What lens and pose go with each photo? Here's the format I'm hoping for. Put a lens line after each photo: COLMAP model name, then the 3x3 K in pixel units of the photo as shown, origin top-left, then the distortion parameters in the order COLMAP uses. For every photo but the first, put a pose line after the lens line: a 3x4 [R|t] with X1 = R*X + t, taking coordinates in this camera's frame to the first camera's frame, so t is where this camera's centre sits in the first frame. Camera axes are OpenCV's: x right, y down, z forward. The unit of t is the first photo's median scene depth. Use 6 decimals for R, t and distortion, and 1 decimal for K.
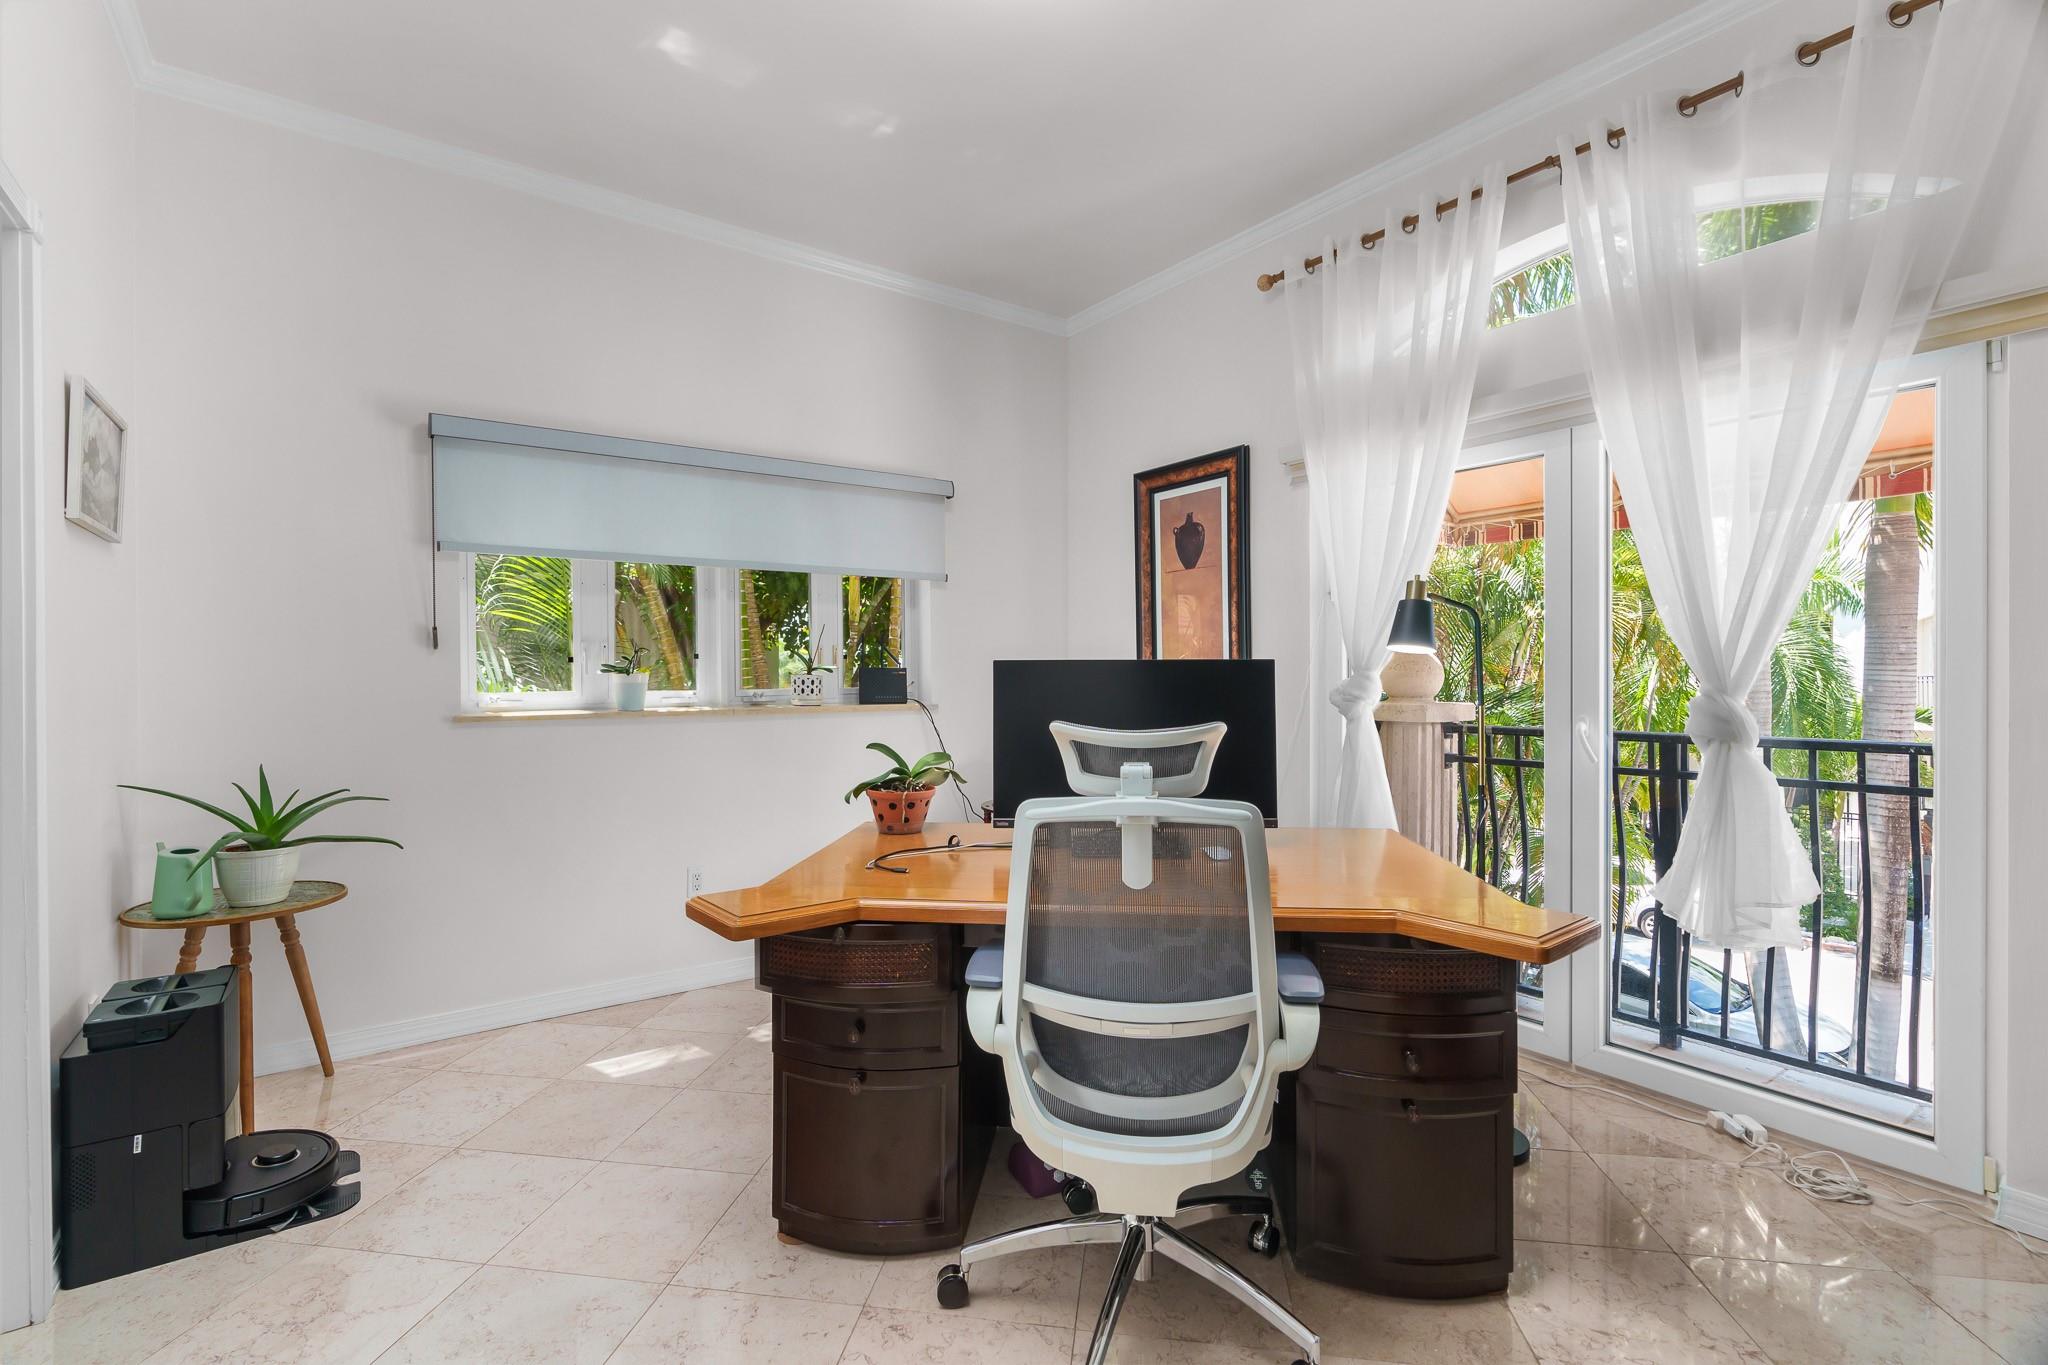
lens RADIAL K [[926.9, 0, 1002.3], [0, 926.9, 689.5], [0, 0, 1]] dist [-0.009276, 0.003044]
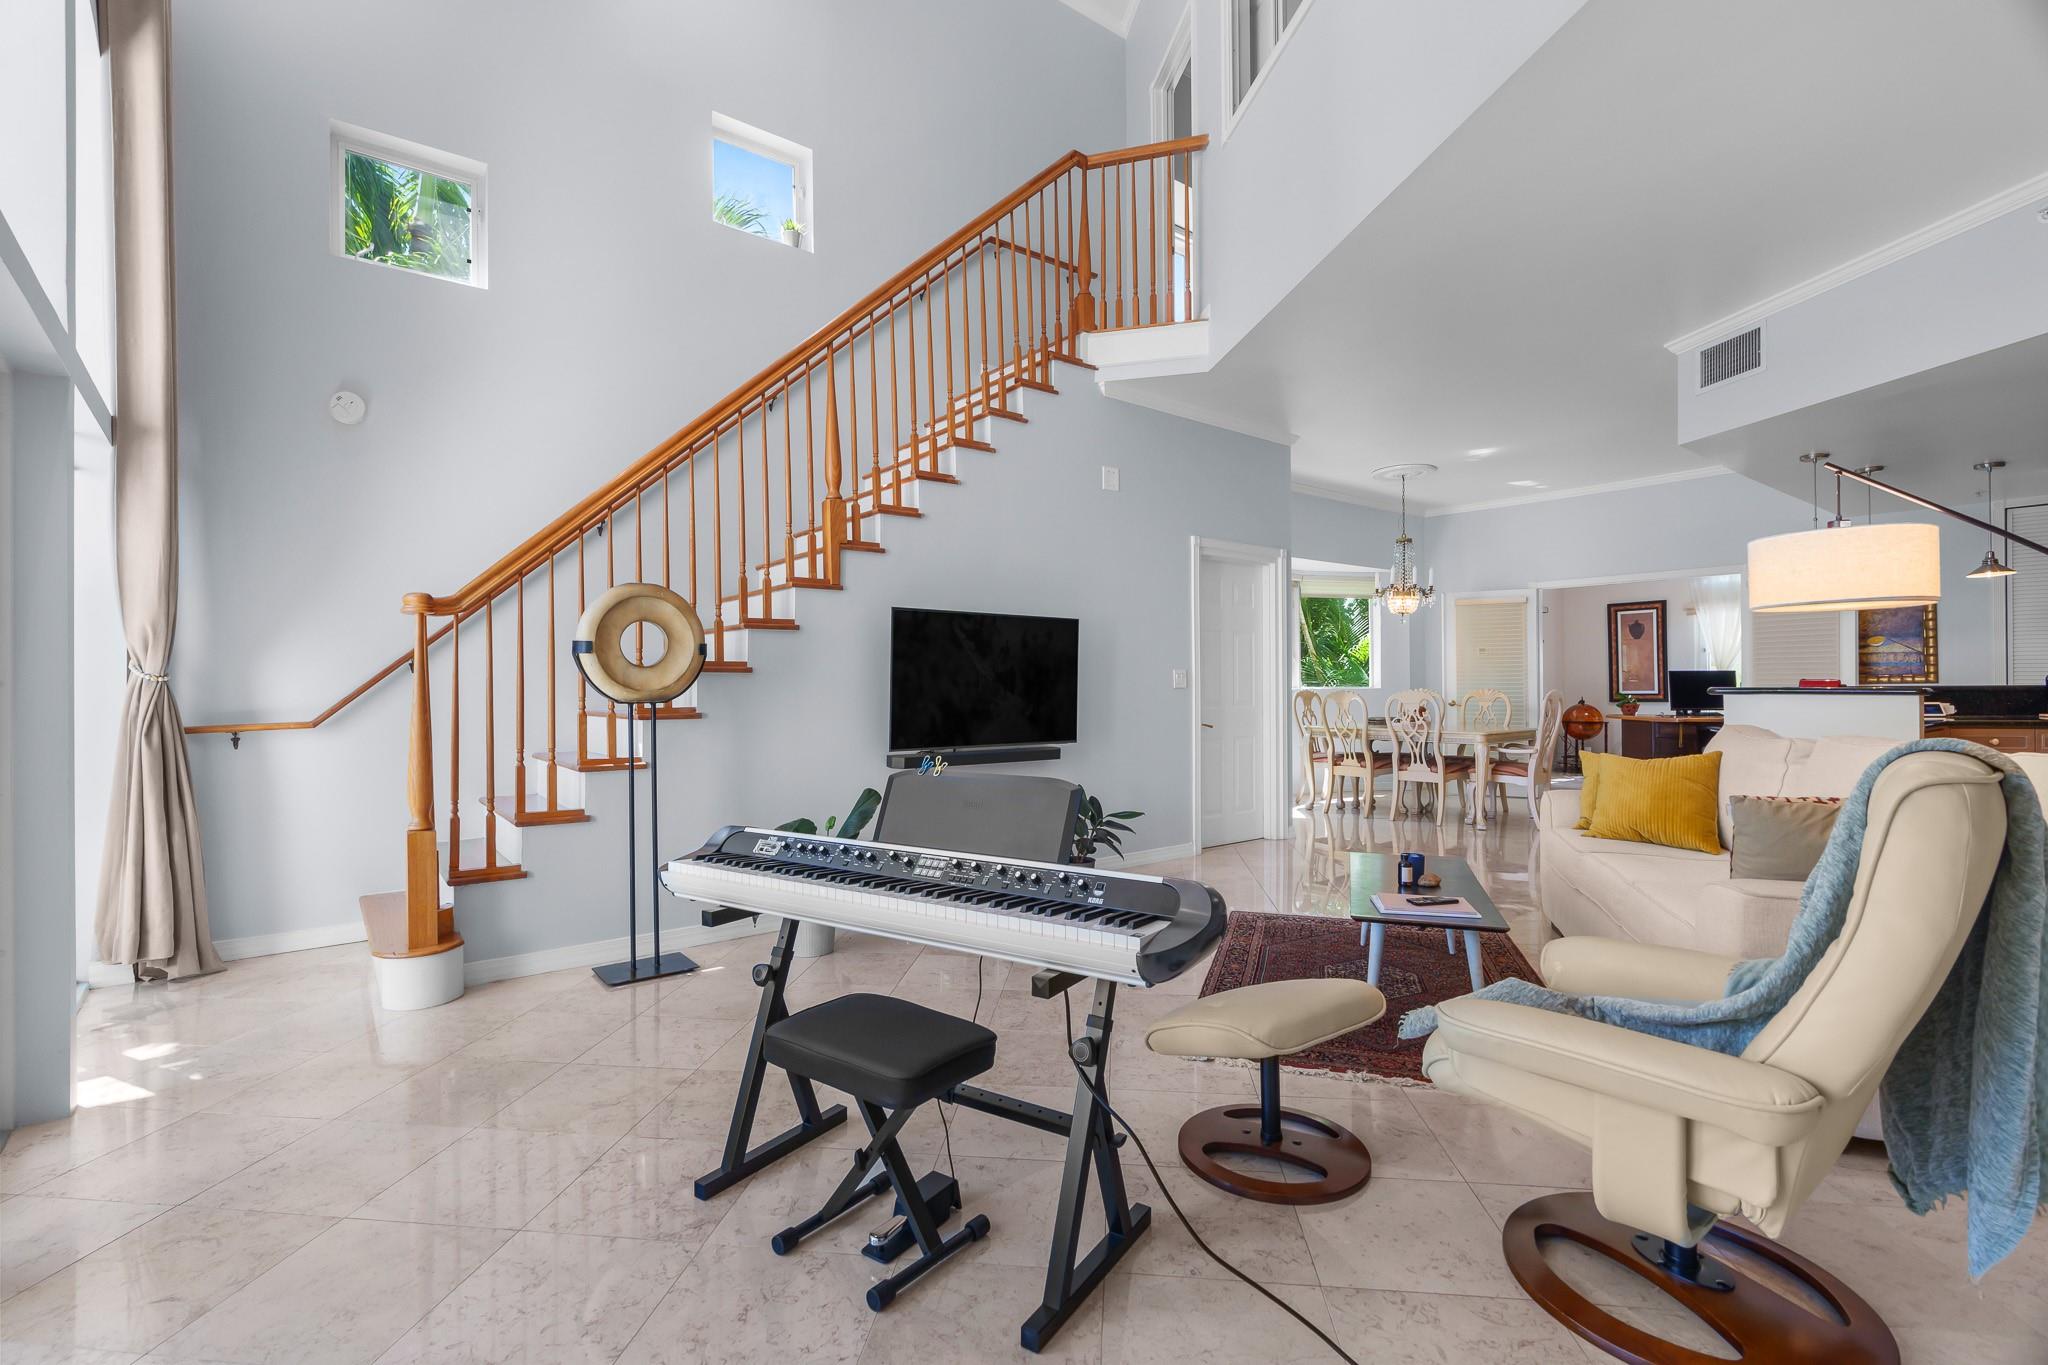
lens RADIAL K [[926.9, 0, 995.8], [0, 926.9, 683.9], [0, 0, 1]] dist [-0.009276, 0.003044]
pose [[0.999999, -0.001211, 0.000616, -1.910239], [0.001221, 0.999868, -0.016222, 0.057098], [-0.000596, 0.016223, 0.999868, -1.992765]]
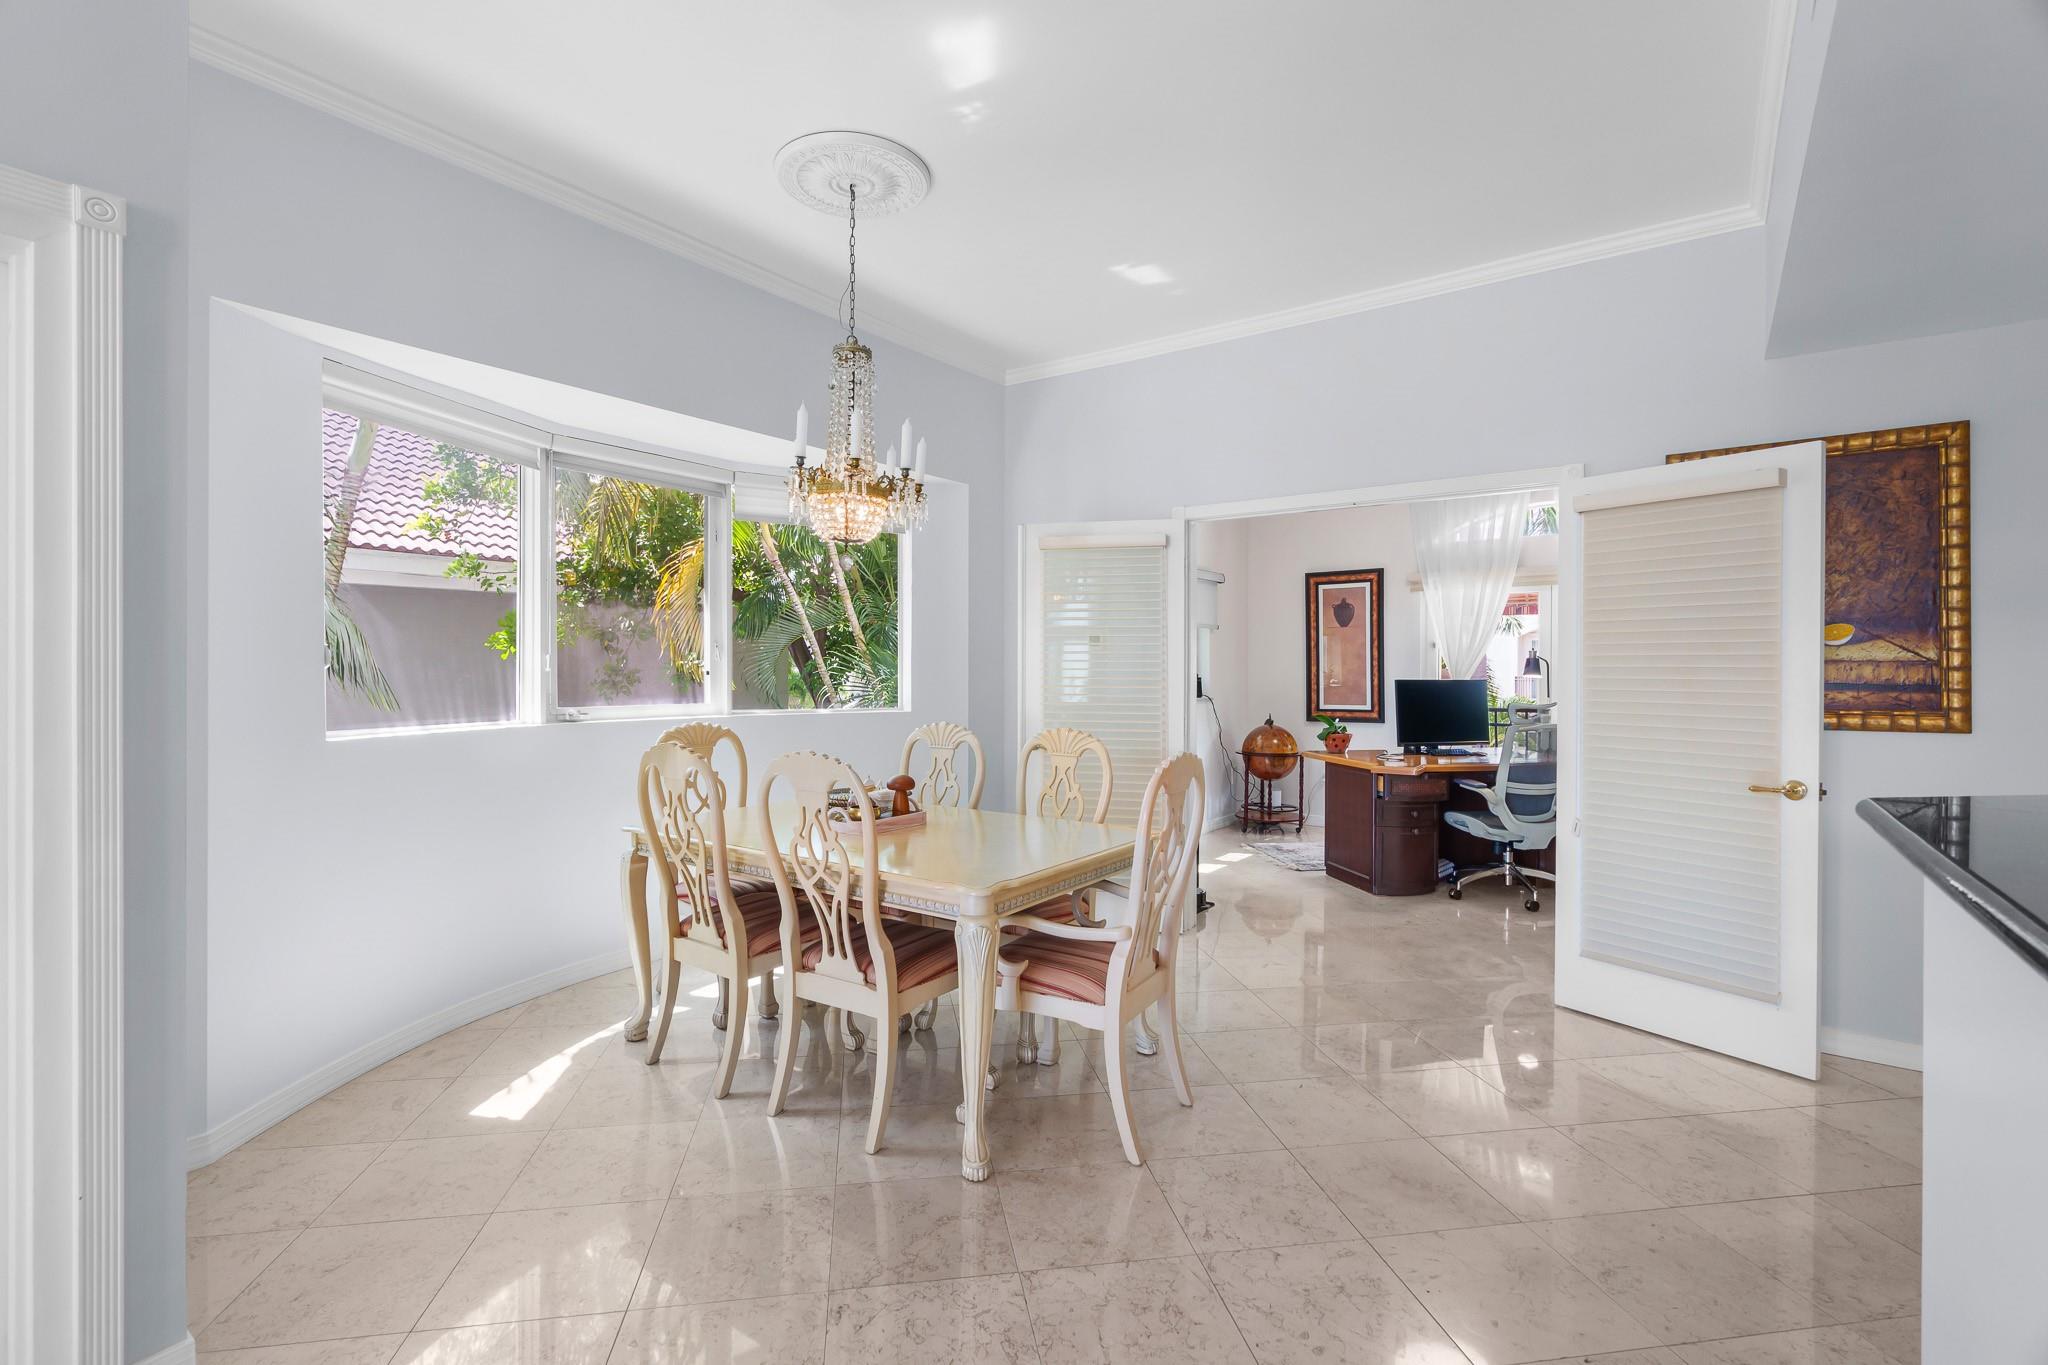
lens RADIAL K [[926.9, 0, 1014.5], [0, 926.9, 675.4], [0, 0, 1]] dist [-0.009276, 0.003044]
pose [[0.959135, 0.004617, 0.282911, -1.049028], [-0.002434, 0.999965, -0.008066, -0.014561], [-0.282938, 0.007048, 0.959112, -0.677511]]
